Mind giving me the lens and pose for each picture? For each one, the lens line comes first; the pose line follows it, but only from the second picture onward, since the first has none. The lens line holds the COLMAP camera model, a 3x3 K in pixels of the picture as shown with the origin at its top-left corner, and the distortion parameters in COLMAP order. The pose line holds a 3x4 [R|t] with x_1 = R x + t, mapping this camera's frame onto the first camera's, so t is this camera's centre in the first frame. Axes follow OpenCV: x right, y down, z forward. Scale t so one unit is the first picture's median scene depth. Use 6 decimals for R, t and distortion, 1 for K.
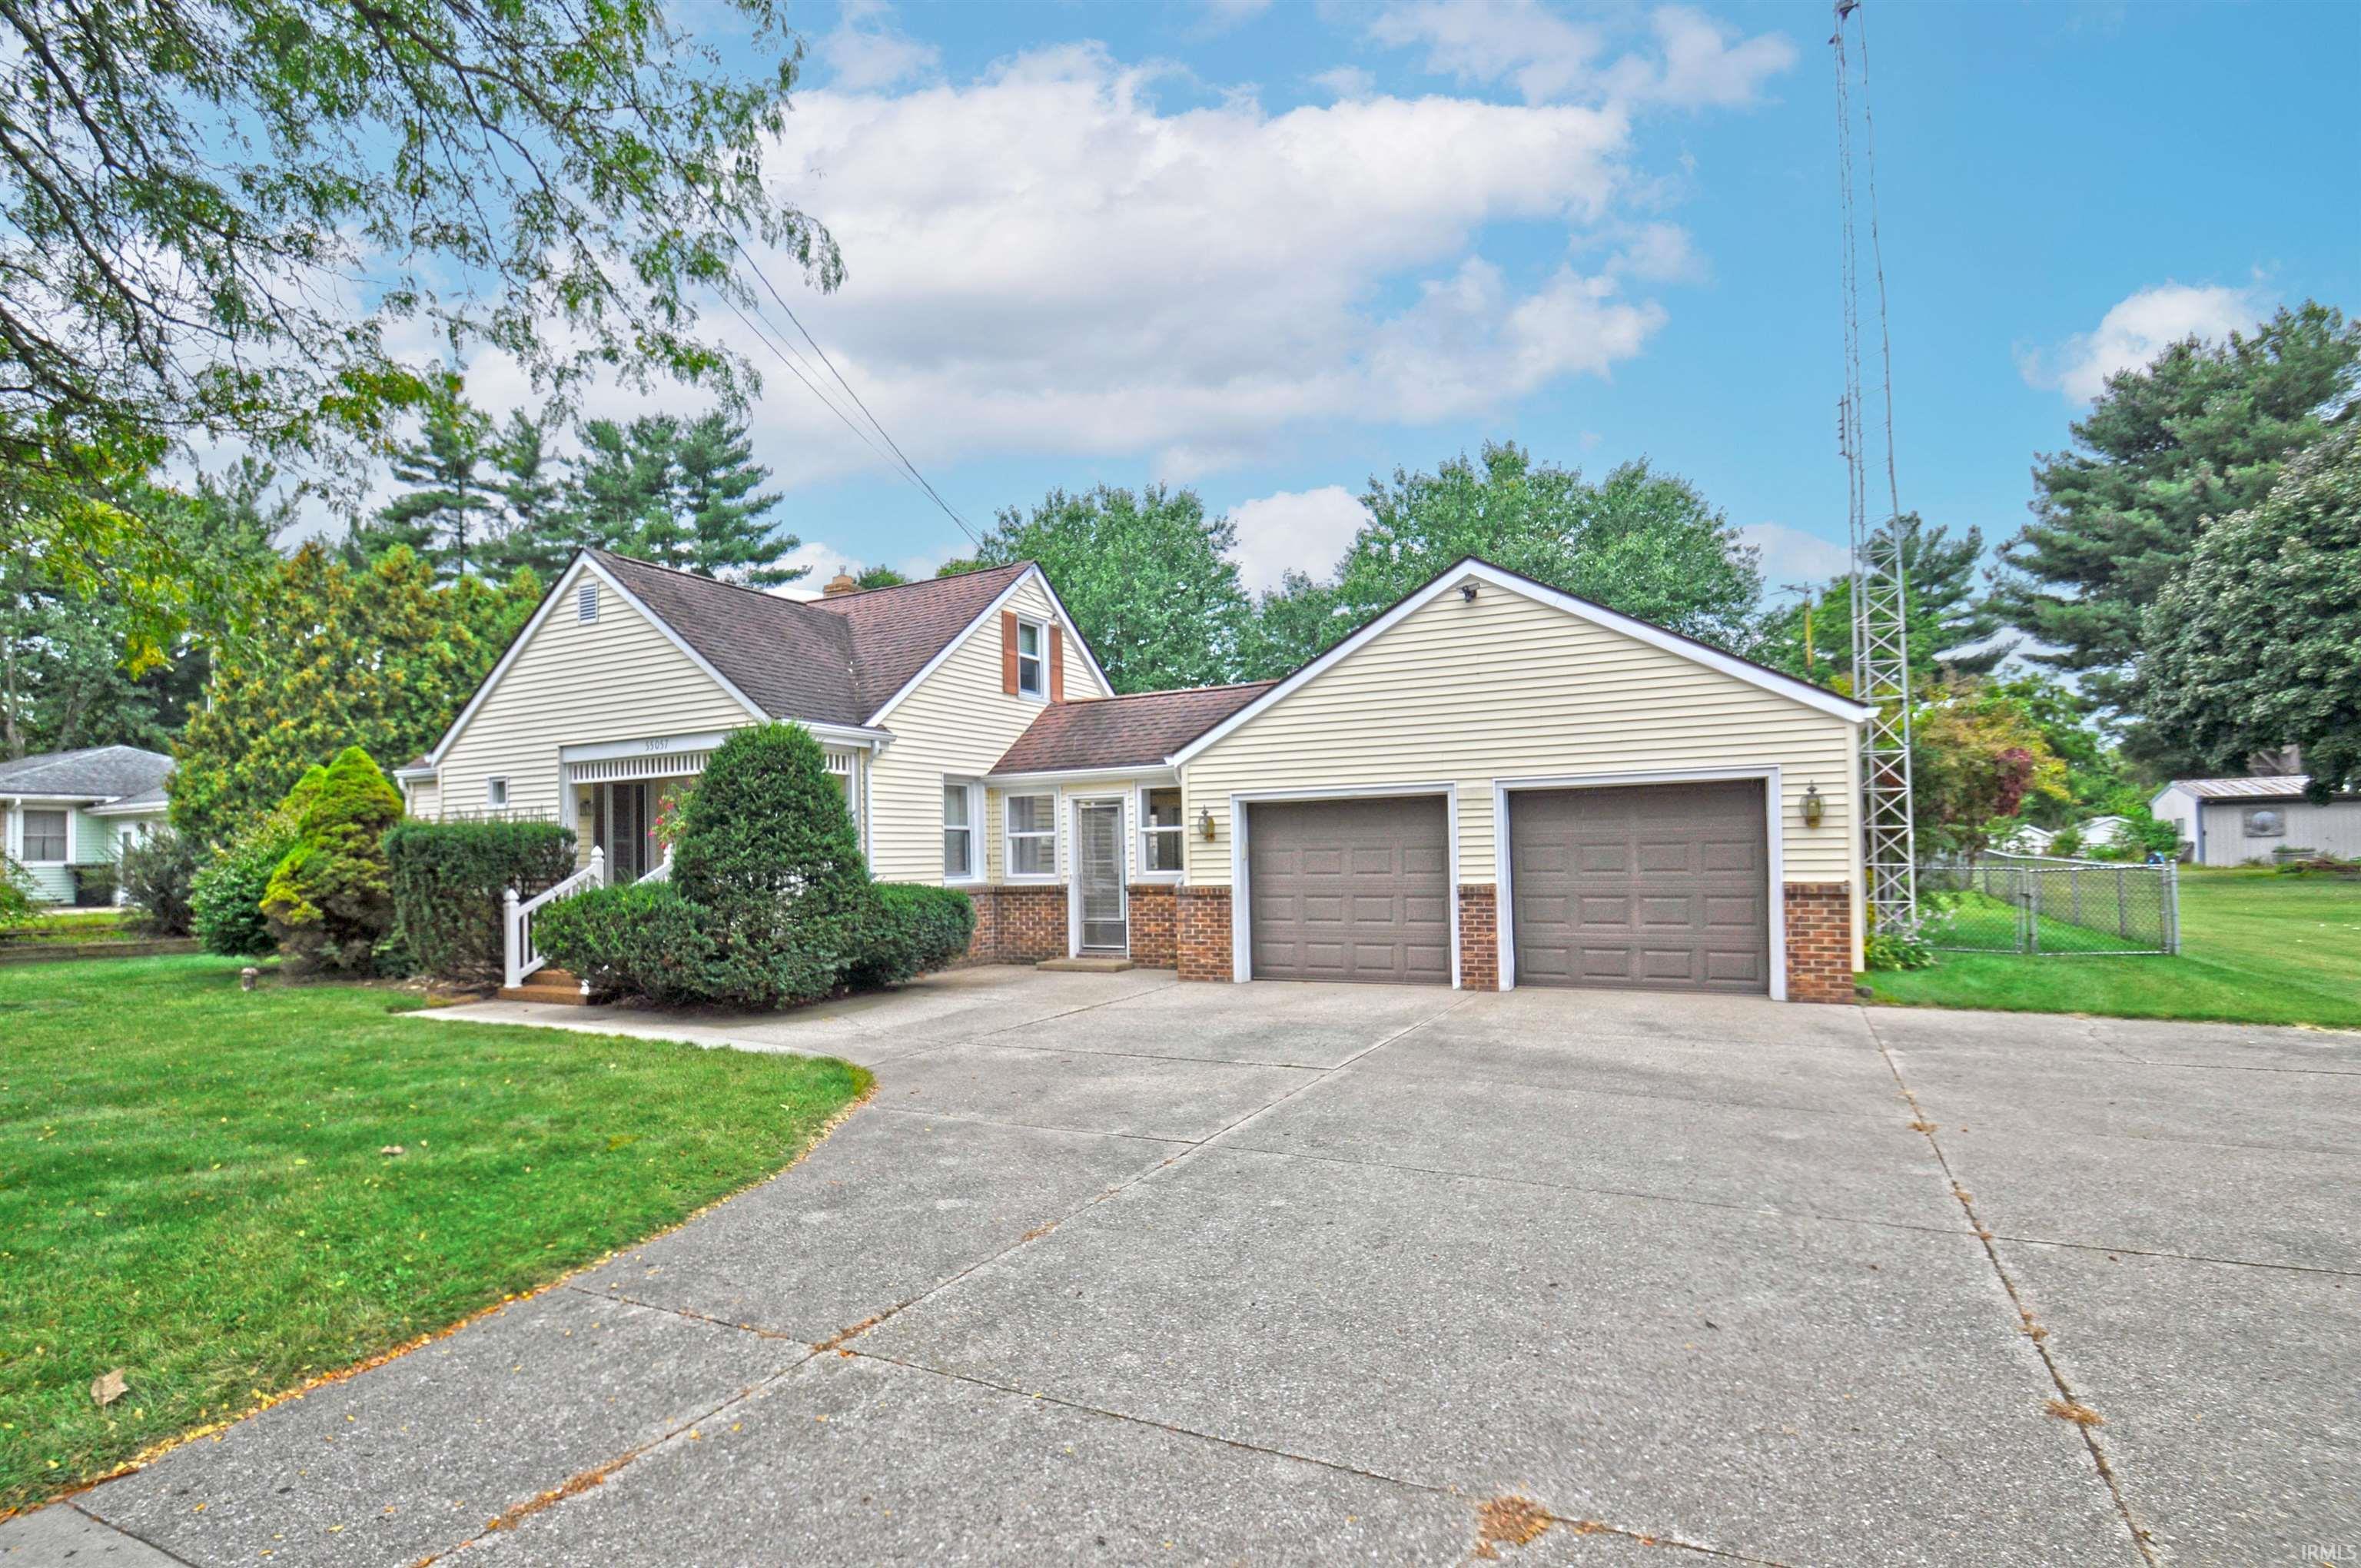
lens RADIAL K [[1117.0, 0, 1153.7], [0, 1117.0, 807.6], [0, 0, 1]] dist [0.011124, -0.021776]
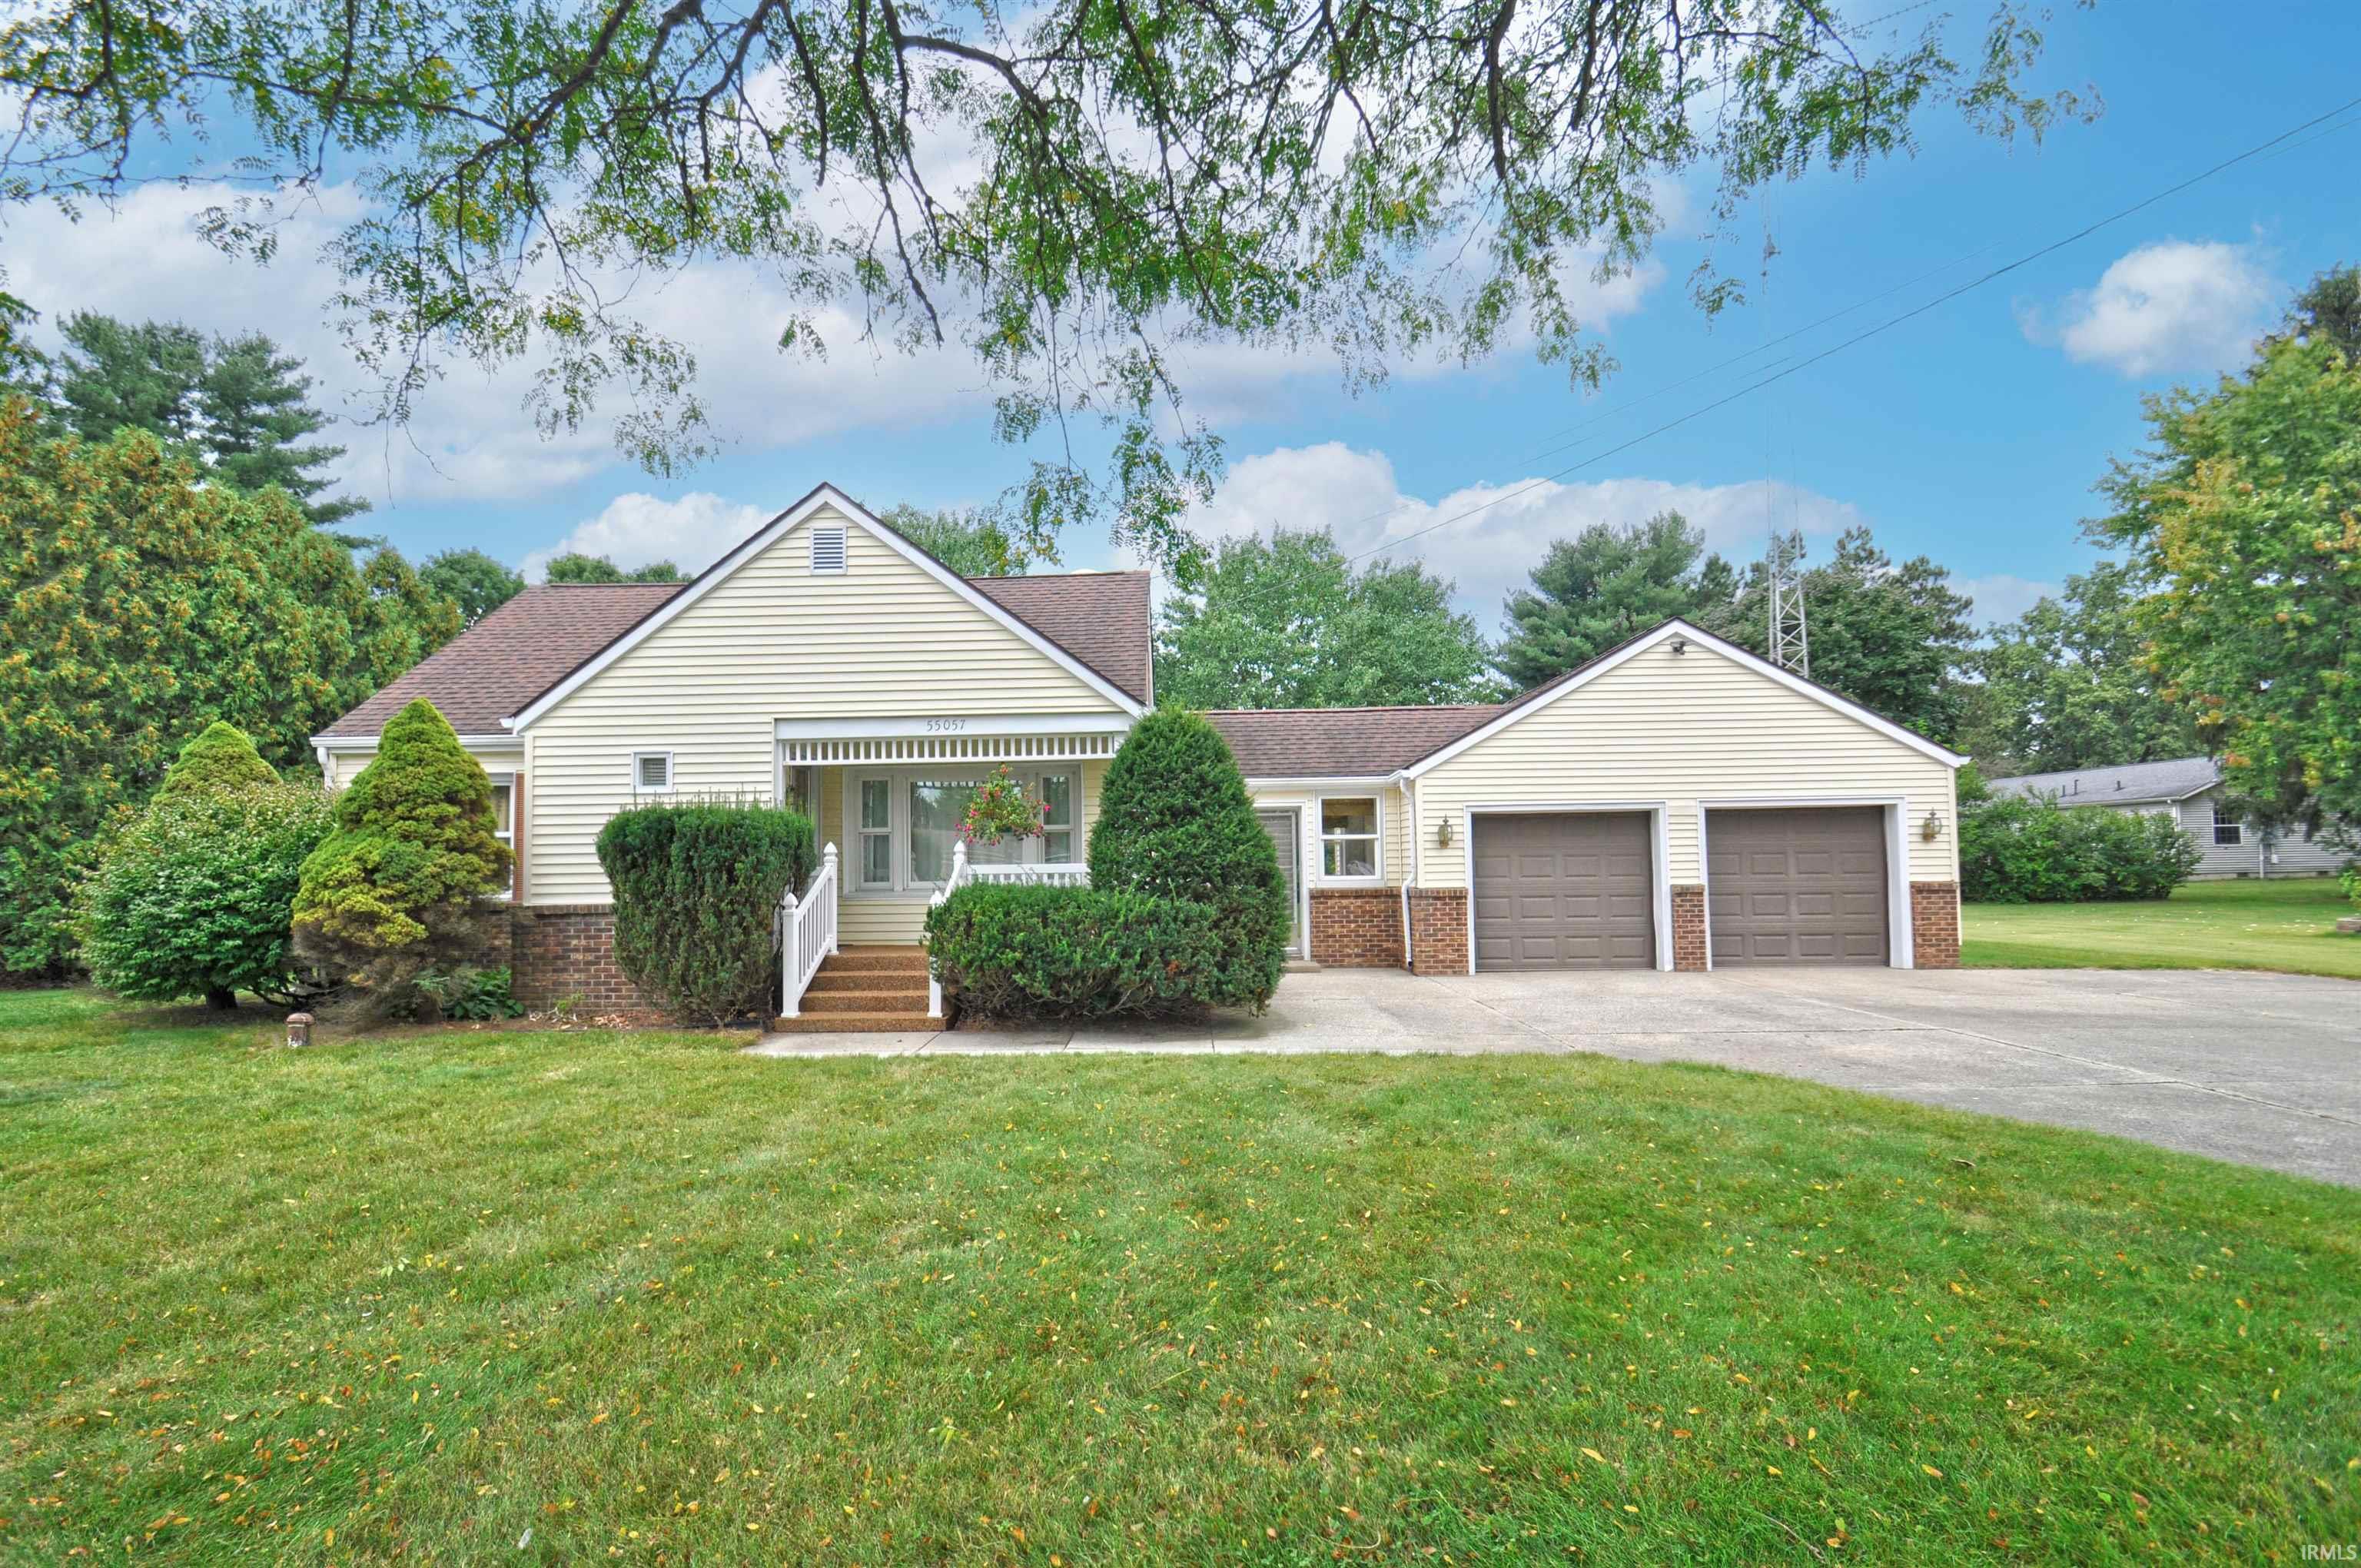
lens RADIAL K [[1014.1, 0, 1146.3], [0, 1014.1, 820.2], [0, 0, 1]] dist [0.002530, -0.014402]
pose [[0.895629, 0.029112, 0.443848, -0.588794], [-0.022669, 0.999547, -0.019817, 0.026418], [-0.444223, 0.007687, 0.895883, 0.212743]]
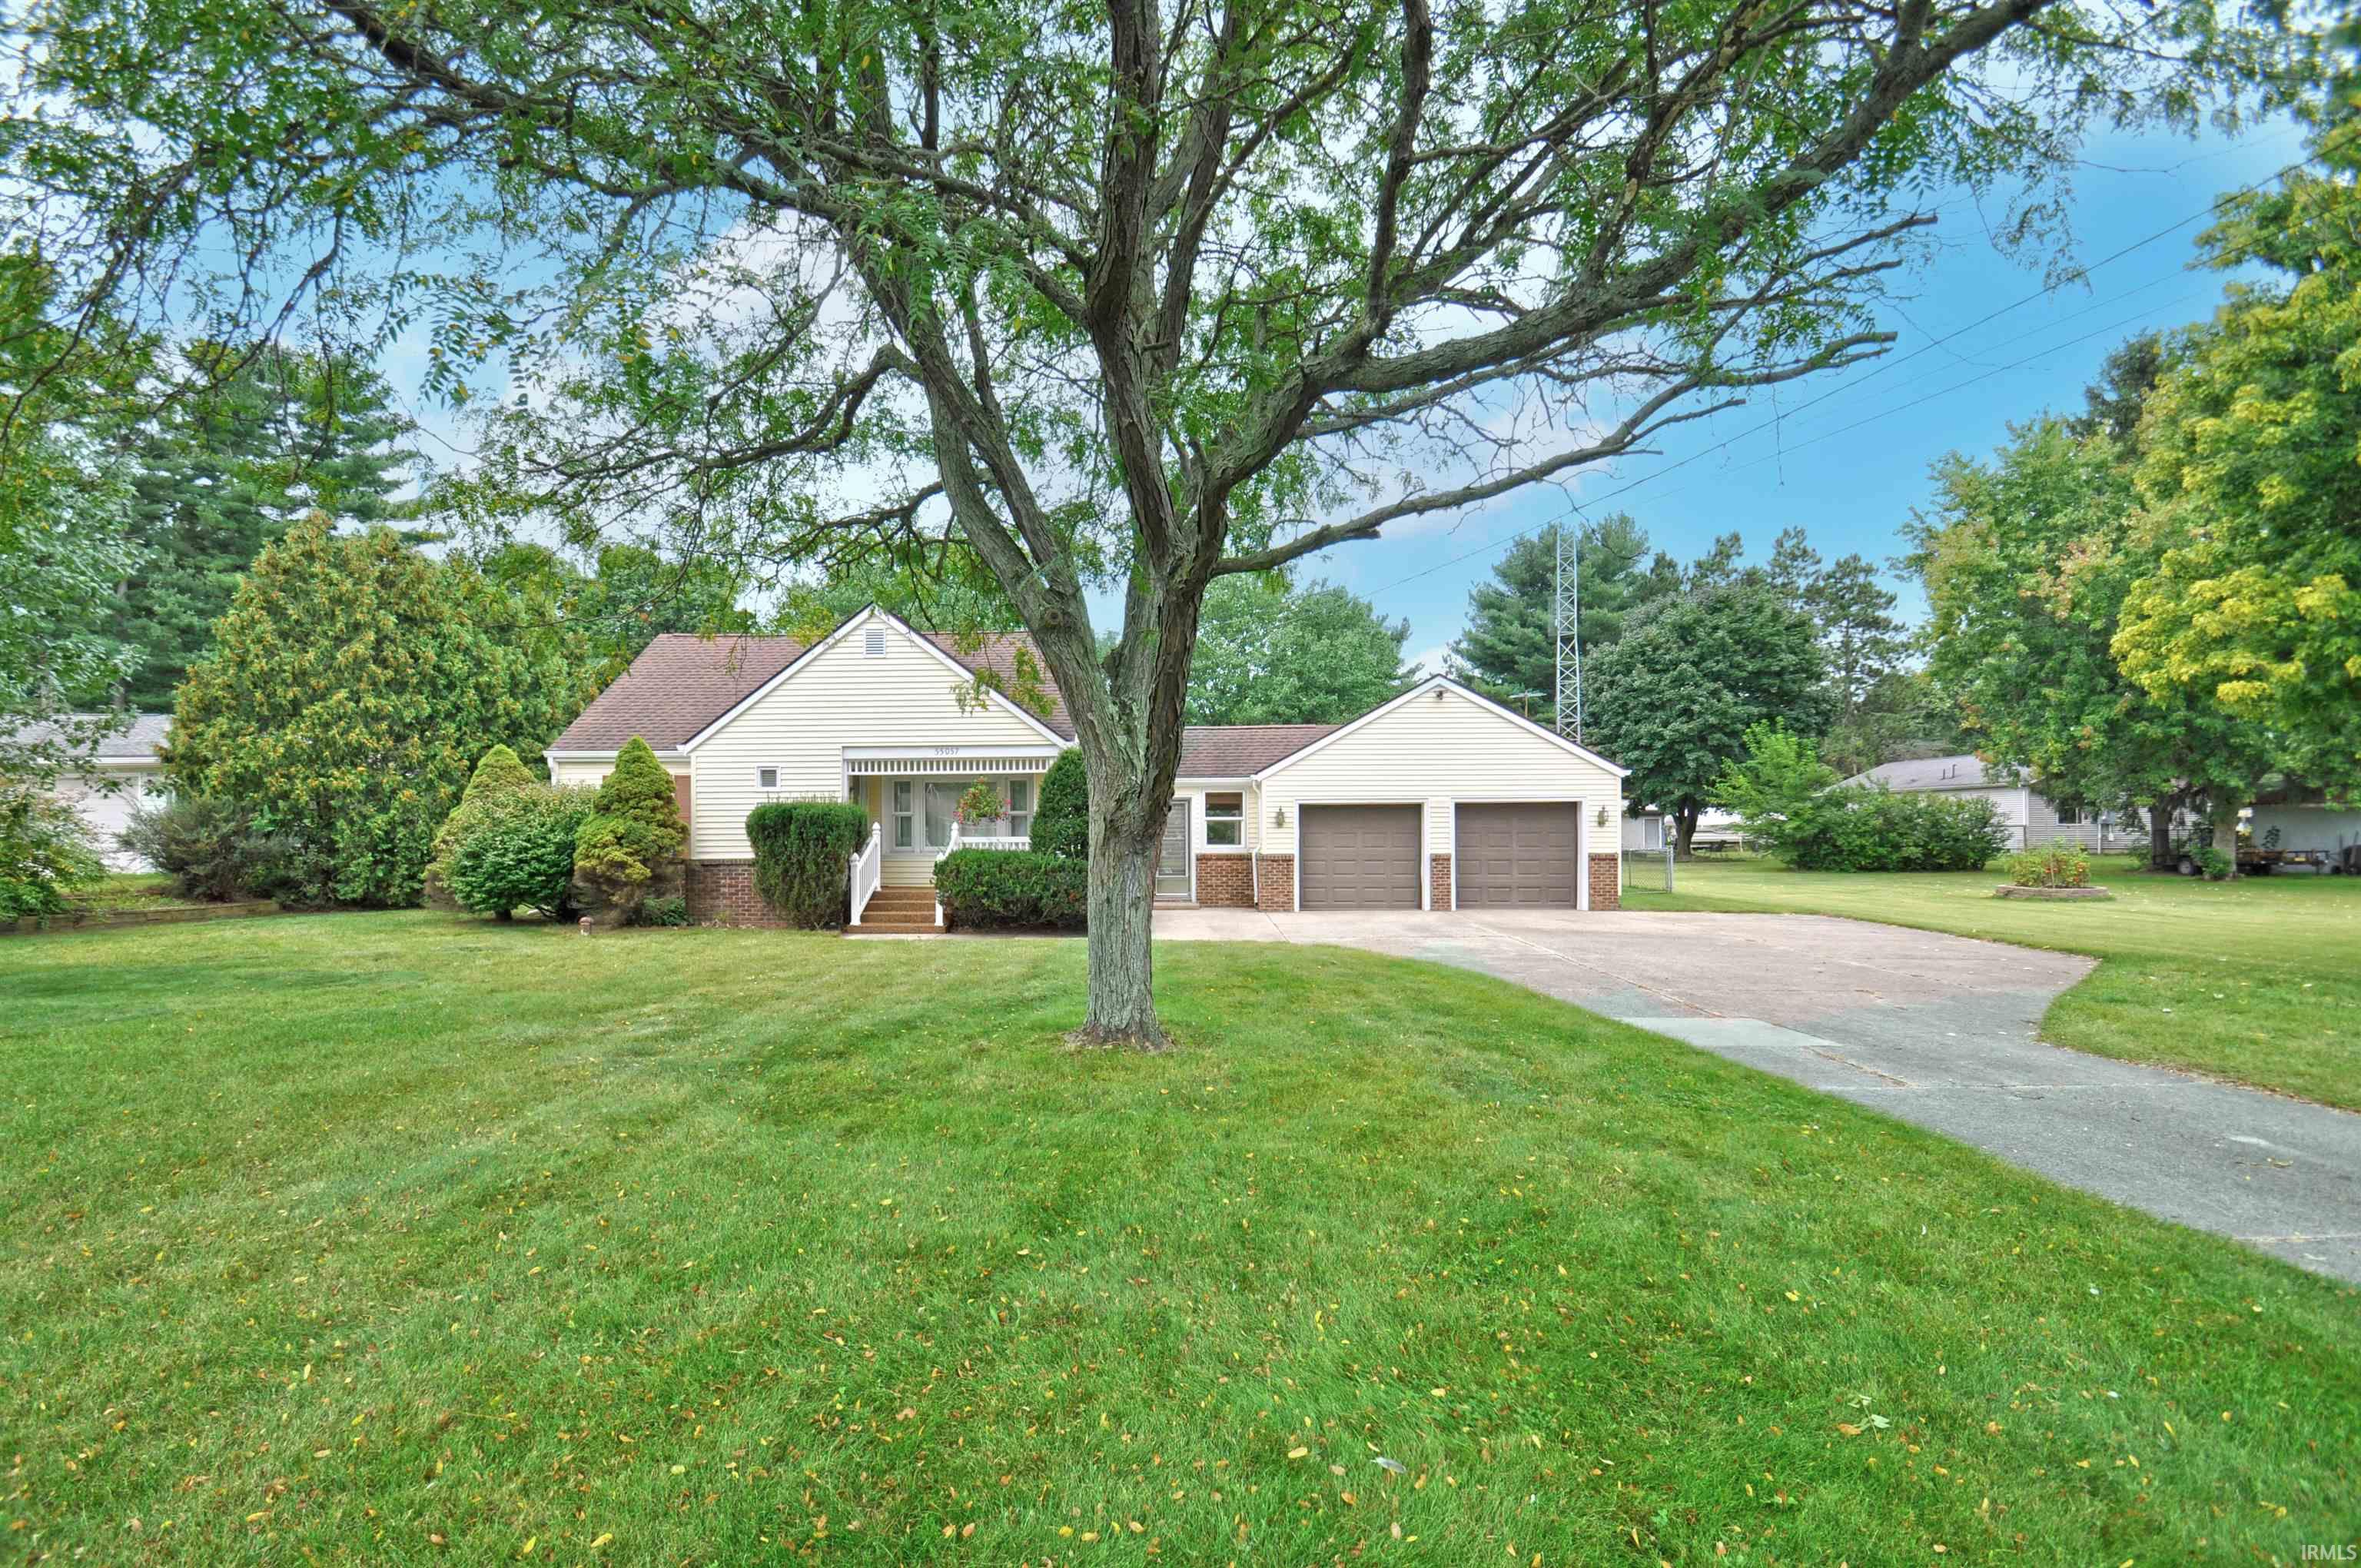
lens RADIAL K [[1014.1, 0, 1146.3], [0, 1014.1, 820.2], [0, 0, 1]] dist [0.002530, -0.014402]
pose [[0.901786, 0.021658, 0.431640, -0.695085], [-0.031717, 0.999367, 0.016119, 0.001726], [-0.431018, -0.028226, 0.901902, -0.237520]]
